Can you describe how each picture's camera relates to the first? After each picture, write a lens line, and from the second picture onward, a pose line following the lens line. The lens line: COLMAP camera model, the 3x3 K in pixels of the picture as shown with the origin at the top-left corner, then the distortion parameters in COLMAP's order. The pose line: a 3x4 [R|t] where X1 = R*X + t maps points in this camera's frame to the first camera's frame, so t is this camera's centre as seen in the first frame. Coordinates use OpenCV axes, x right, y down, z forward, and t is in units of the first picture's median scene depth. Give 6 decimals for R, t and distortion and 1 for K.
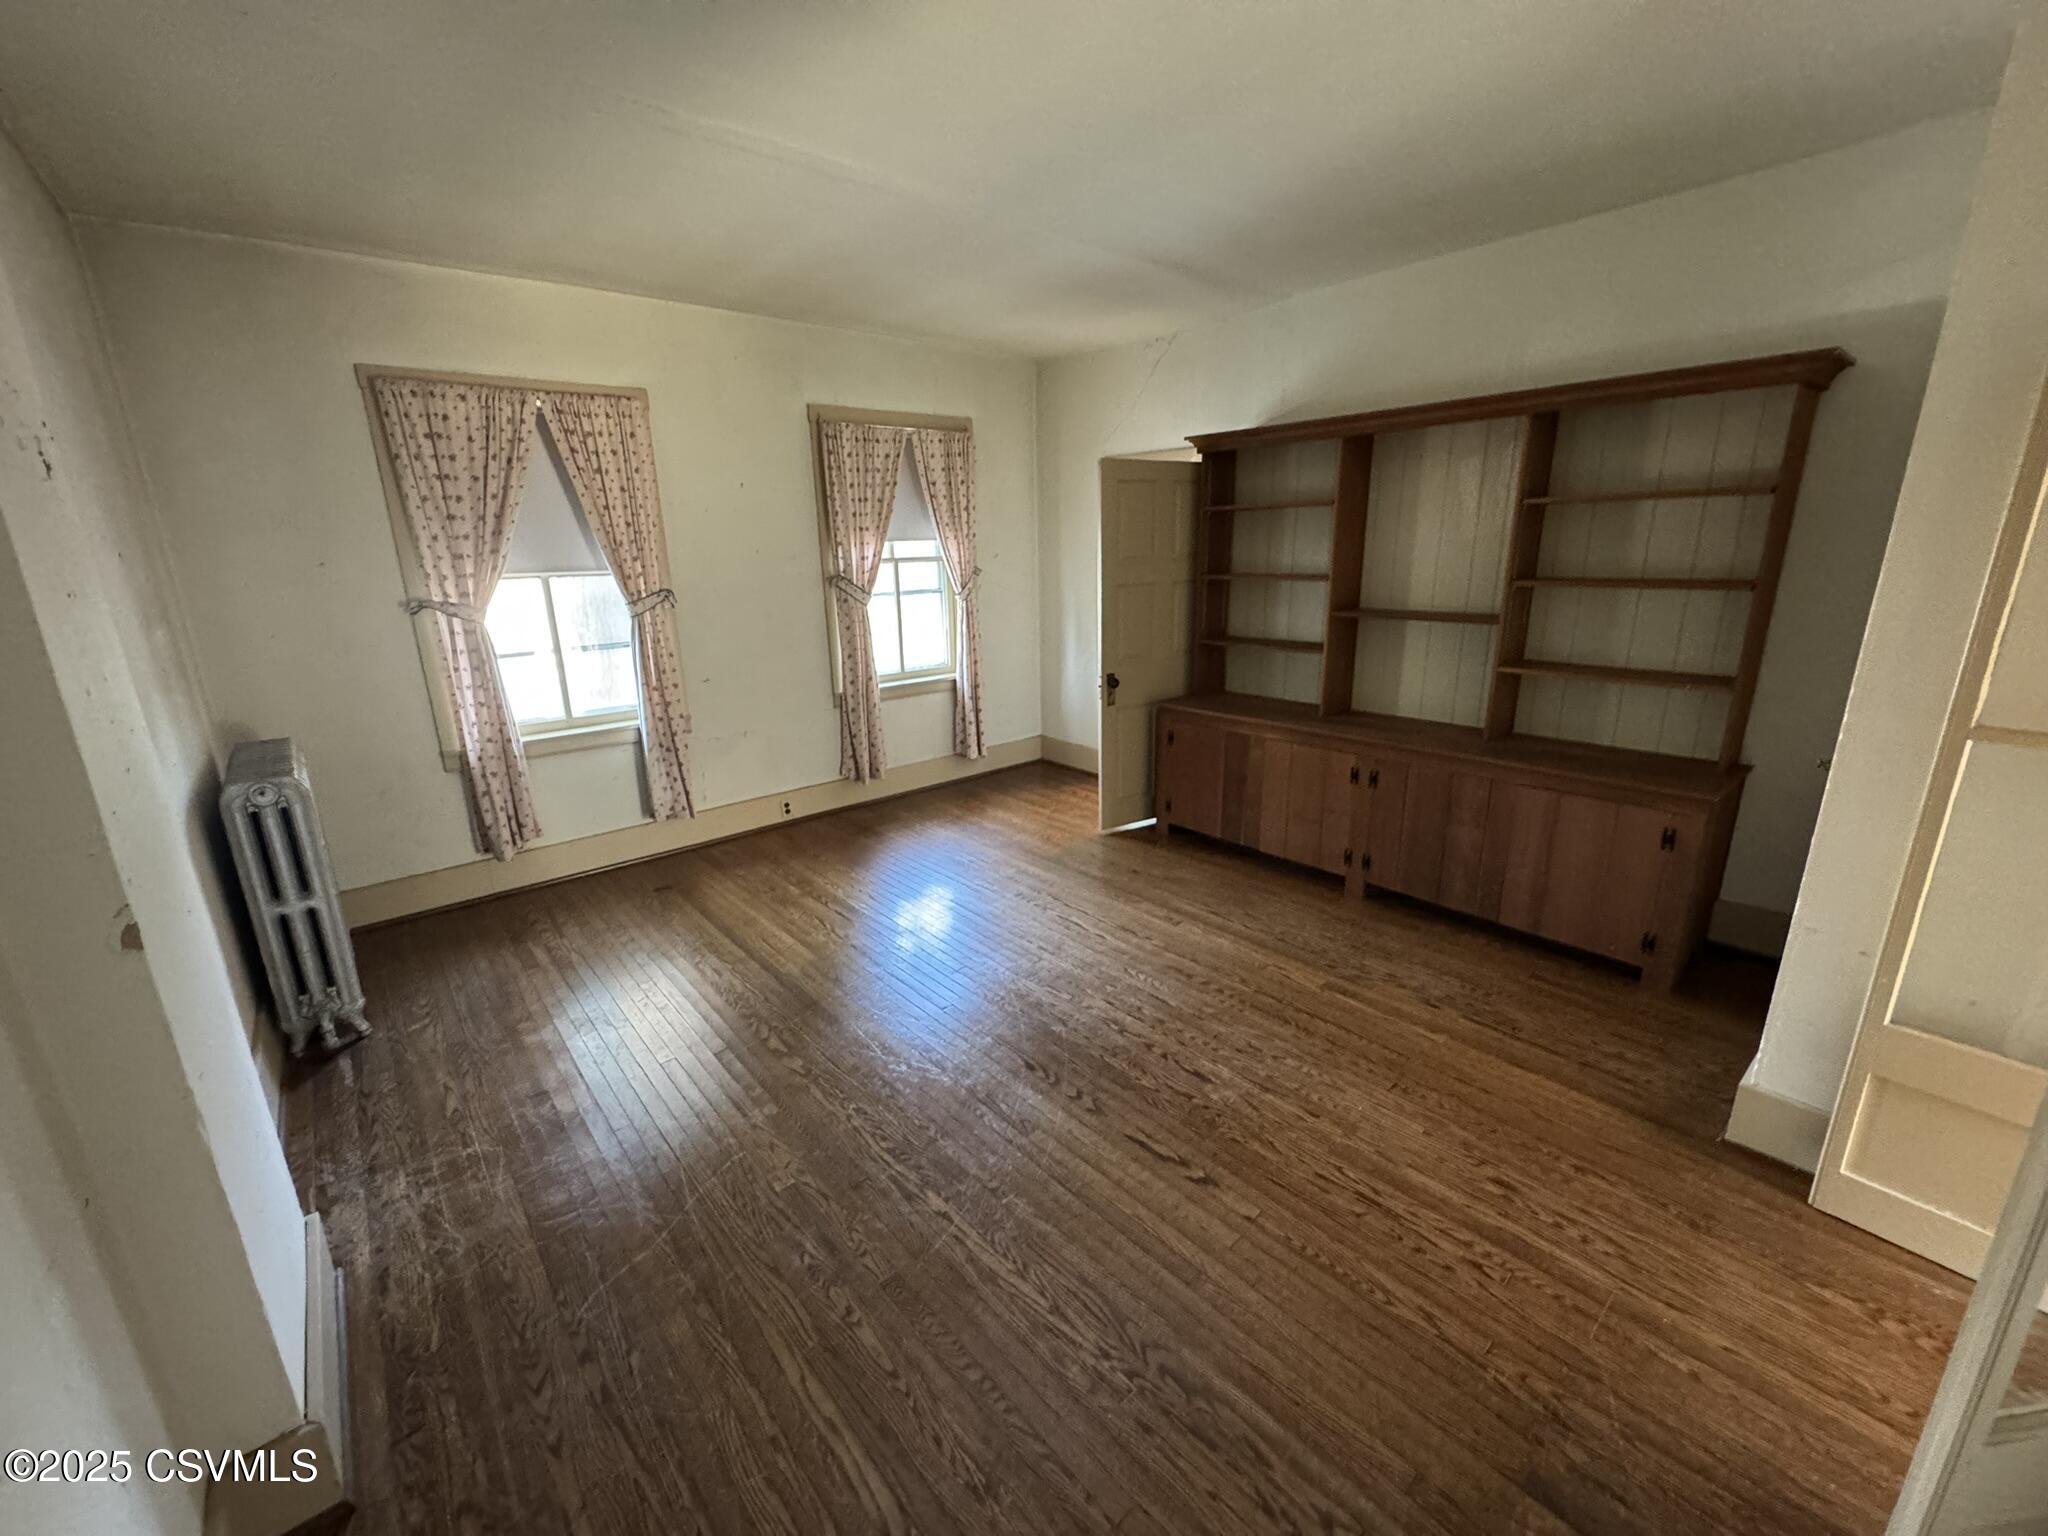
lens RADIAL K [[816.8, 0, 1025.7], [0, 816.8, 767.0], [0, 0, 1]] dist [-0.000666, -0.000337]
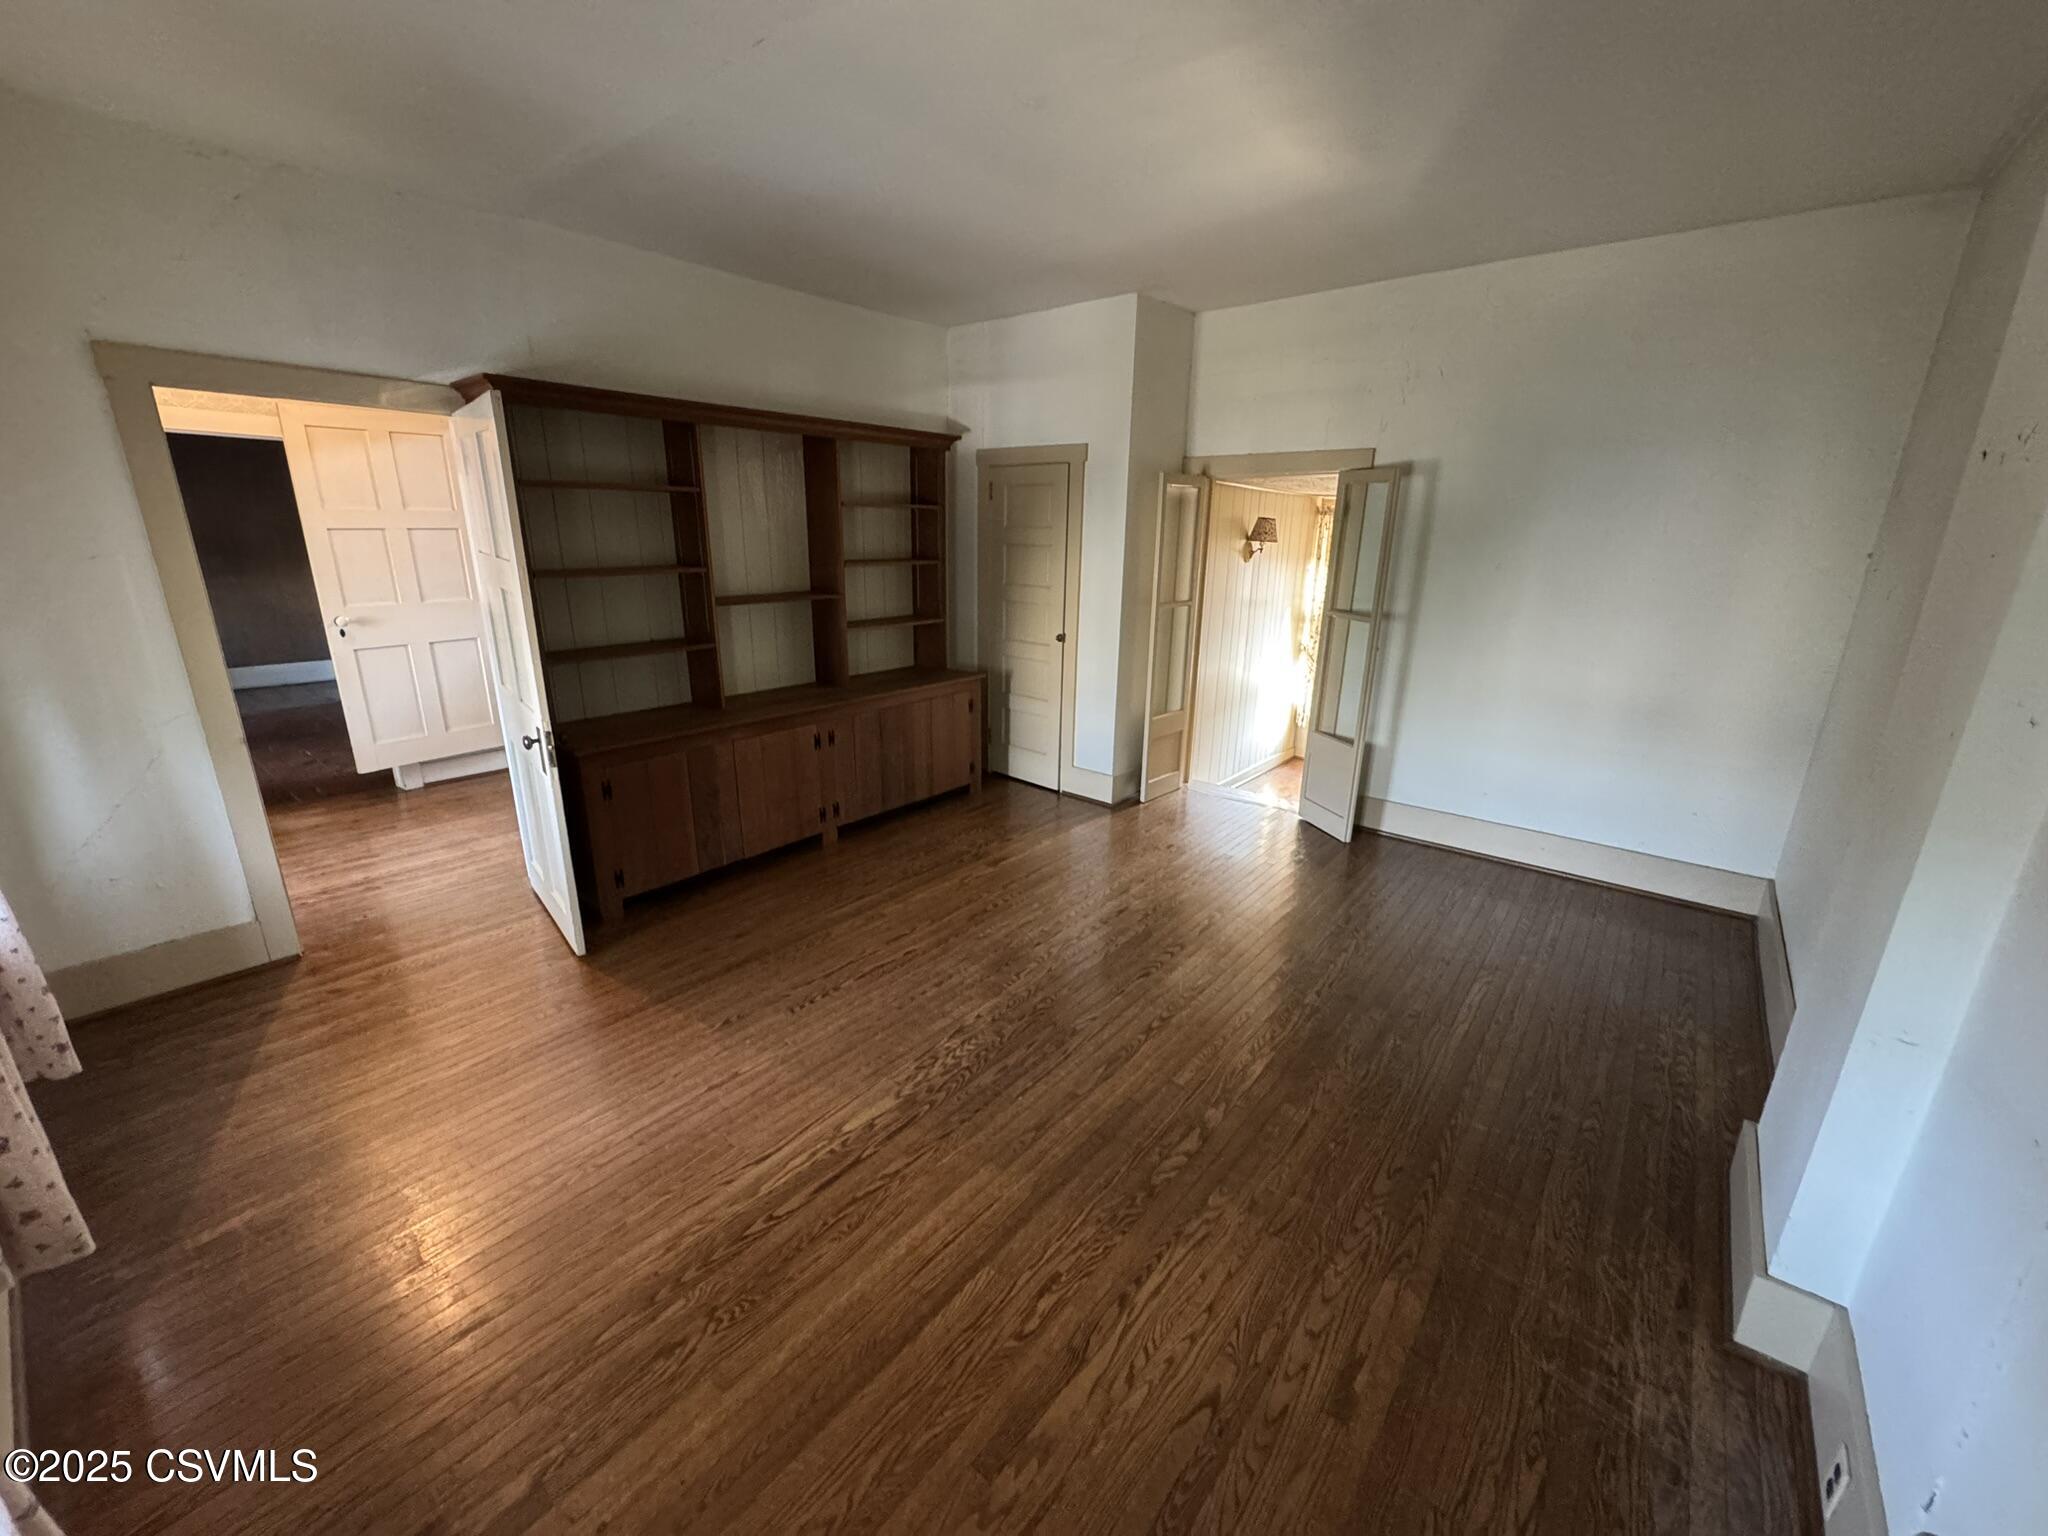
lens RADIAL K [[816.8, 0, 1022.5], [0, 816.8, 768.8], [0, 0, 1]] dist [-0.000666, -0.000337]
pose [[-0.179627, -0.263643, 0.947748, -0.720303], [0.248383, 0.920048, 0.303013, -0.224779], [-0.951861, 0.289834, -0.099782, 0.855171]]
